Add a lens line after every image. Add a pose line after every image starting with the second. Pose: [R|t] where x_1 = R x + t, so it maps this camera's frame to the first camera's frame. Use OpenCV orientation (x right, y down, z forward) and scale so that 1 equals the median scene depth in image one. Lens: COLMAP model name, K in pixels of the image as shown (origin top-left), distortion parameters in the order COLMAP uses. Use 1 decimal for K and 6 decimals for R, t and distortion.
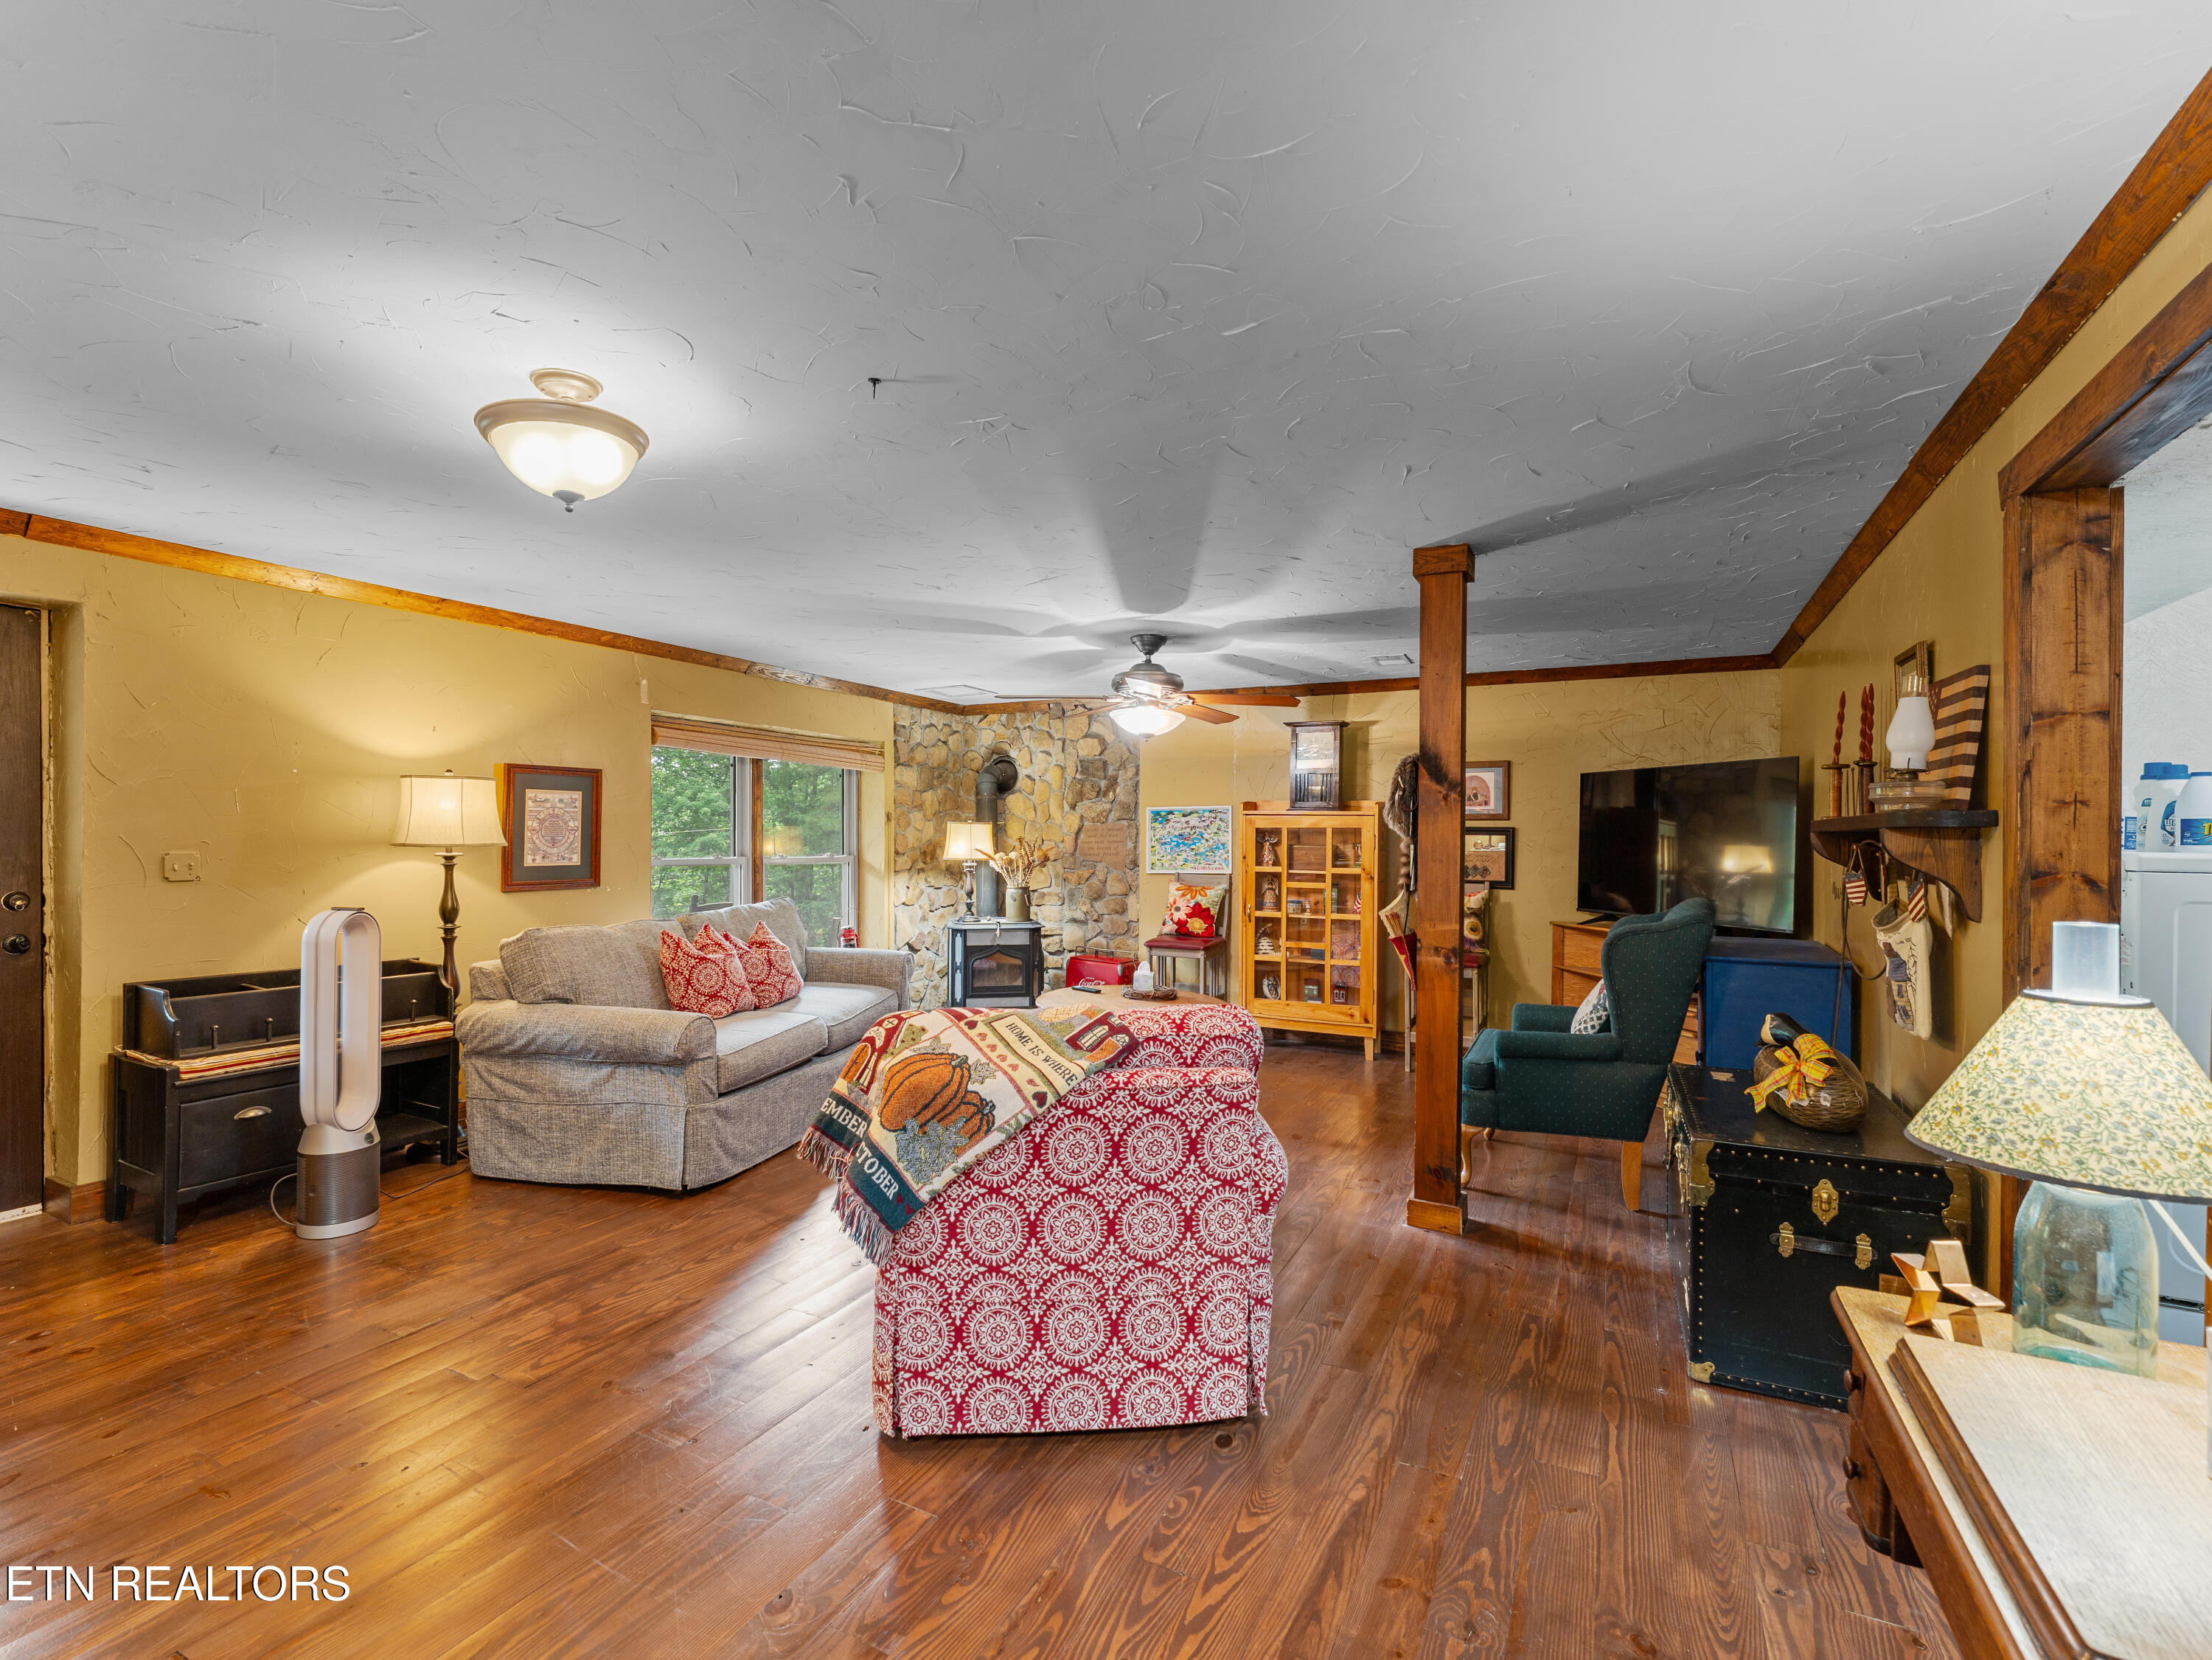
lens RADIAL K [[999.9, 0, 1109.0], [0, 999.9, 833.5], [0, 0, 1]] dist [0.000655, 0.000003]
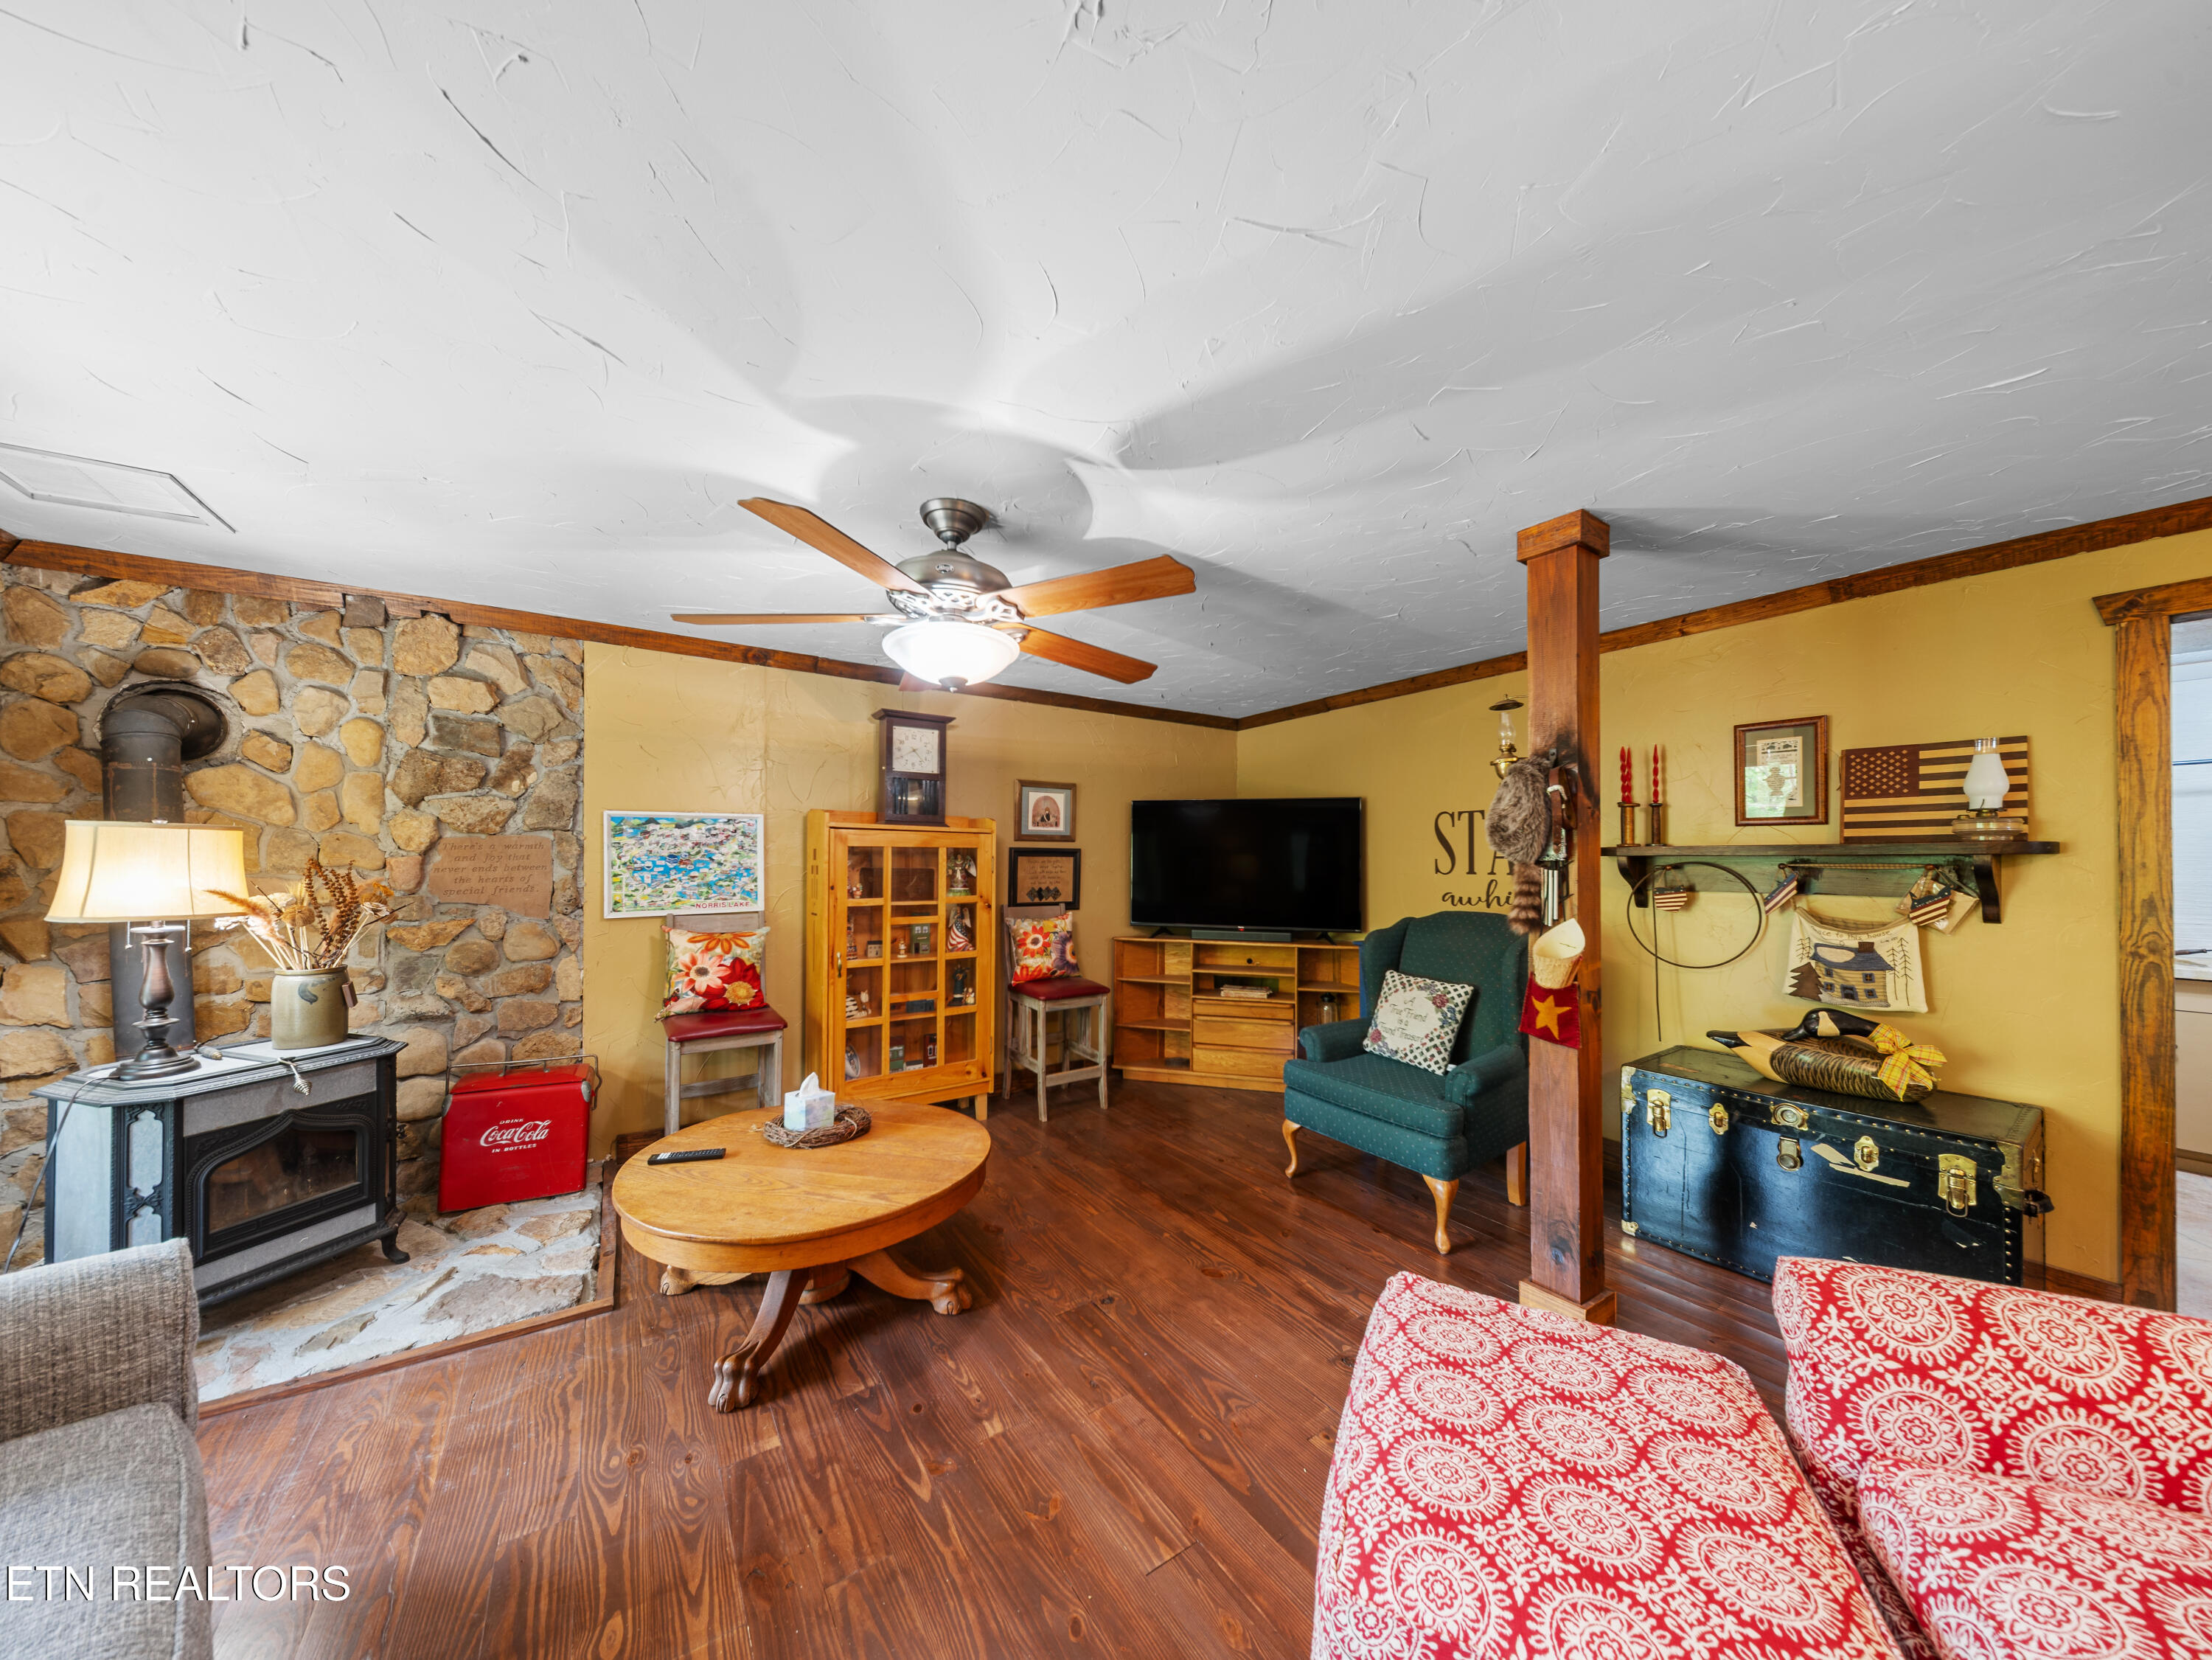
lens RADIAL K [[735.3, 0, 1103.8], [0, 735.3, 851.7], [0, 0, 1]] dist [-0.005118, -0.000171]
pose [[0.491239, 0.006050, 0.871004, -0.200261], [-0.002479, 0.999982, -0.005548, 0.000752], [-0.871021, 0.000566, 0.491245, 0.507978]]
